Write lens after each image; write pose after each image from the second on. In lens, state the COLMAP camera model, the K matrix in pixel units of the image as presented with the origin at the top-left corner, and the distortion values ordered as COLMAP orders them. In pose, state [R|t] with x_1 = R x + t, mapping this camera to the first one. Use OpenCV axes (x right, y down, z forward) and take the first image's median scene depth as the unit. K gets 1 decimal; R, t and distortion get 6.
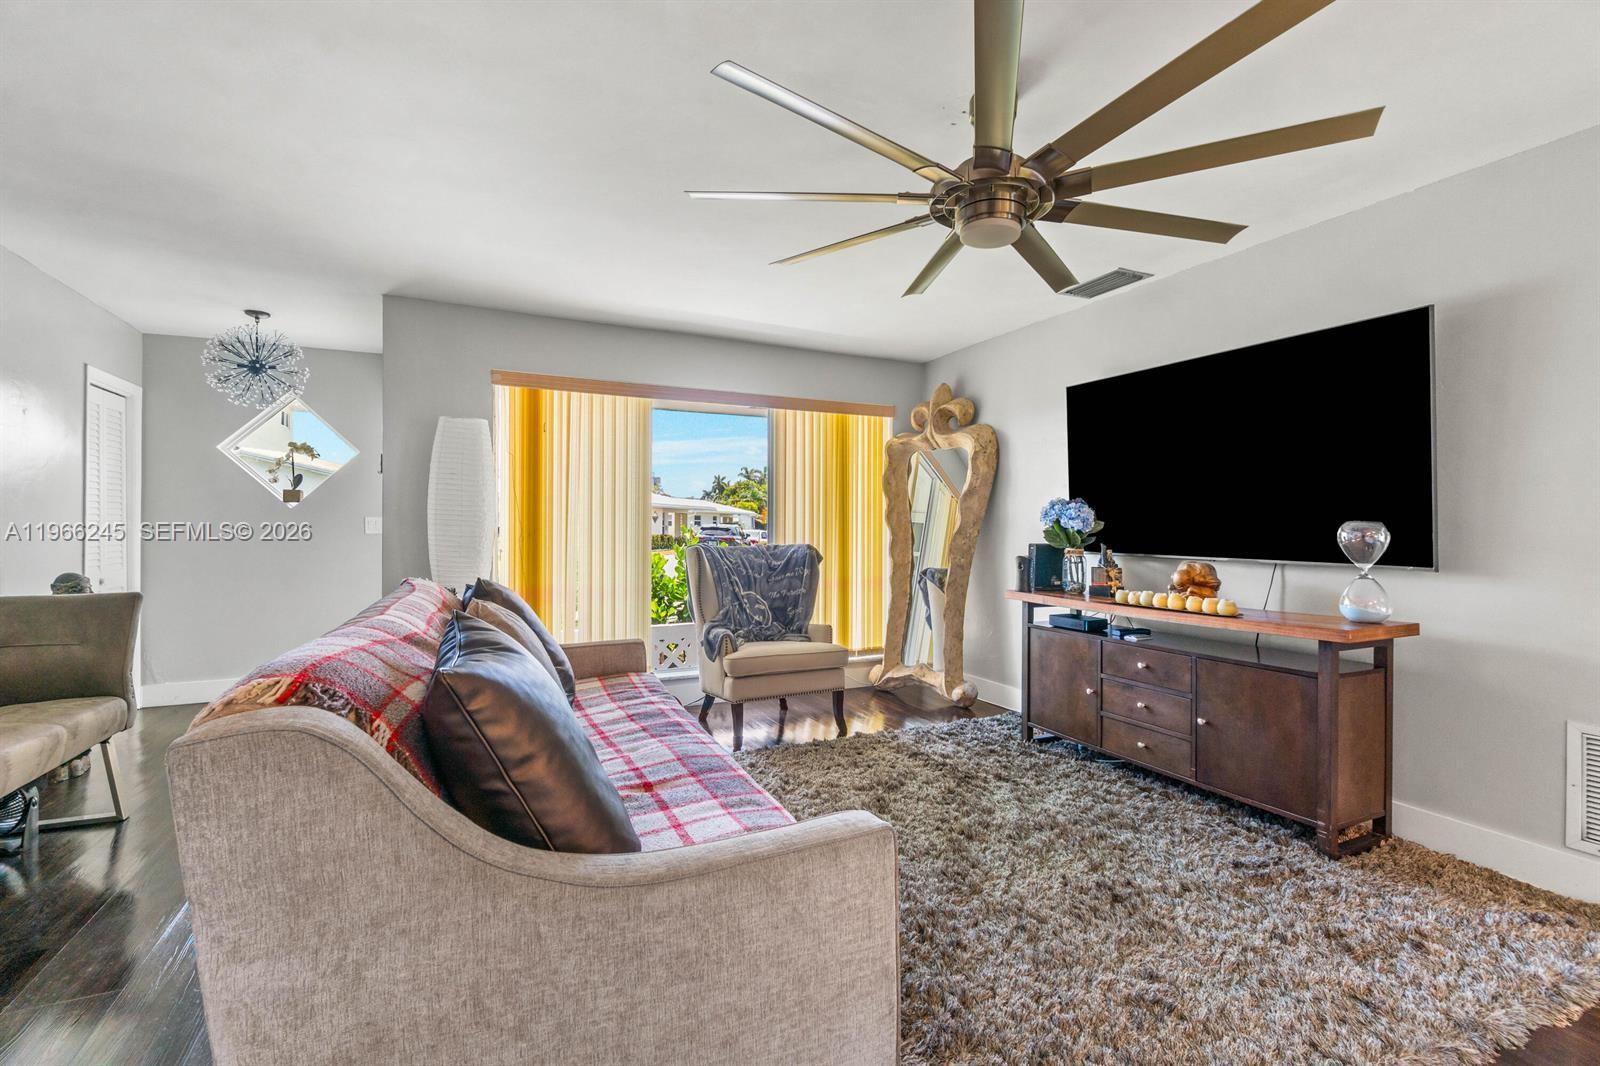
lens RADIAL K [[719.9, 0, 798.5], [0, 719.9, 530.6], [0, 0, 1]] dist [0.000512, 0.000065]
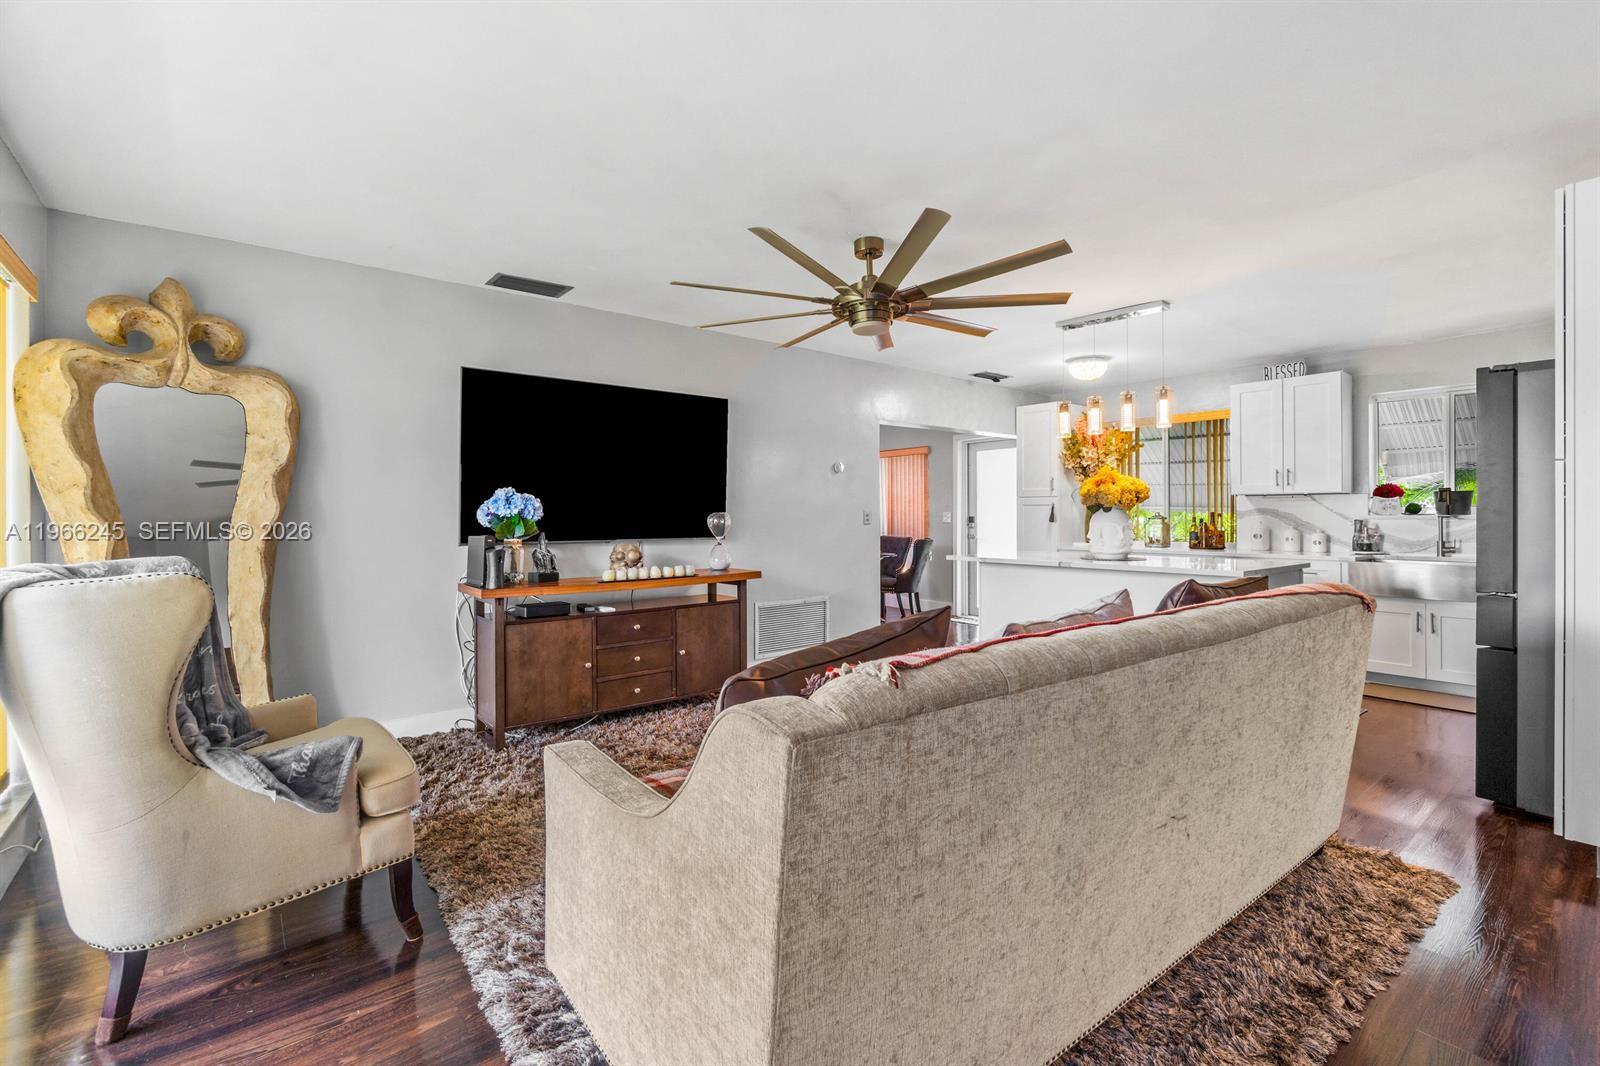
lens RADIAL K [[719.9, 0, 797.4], [0, 719.9, 518.2], [0, 0, 1]] dist [0.000512, 0.000065]
pose [[-0.233364, -0.006405, 0.972368, -0.766271], [0.008465, 0.999927, 0.008619, -0.010694], [-0.972353, 0.010243, -0.233293, 0.958975]]
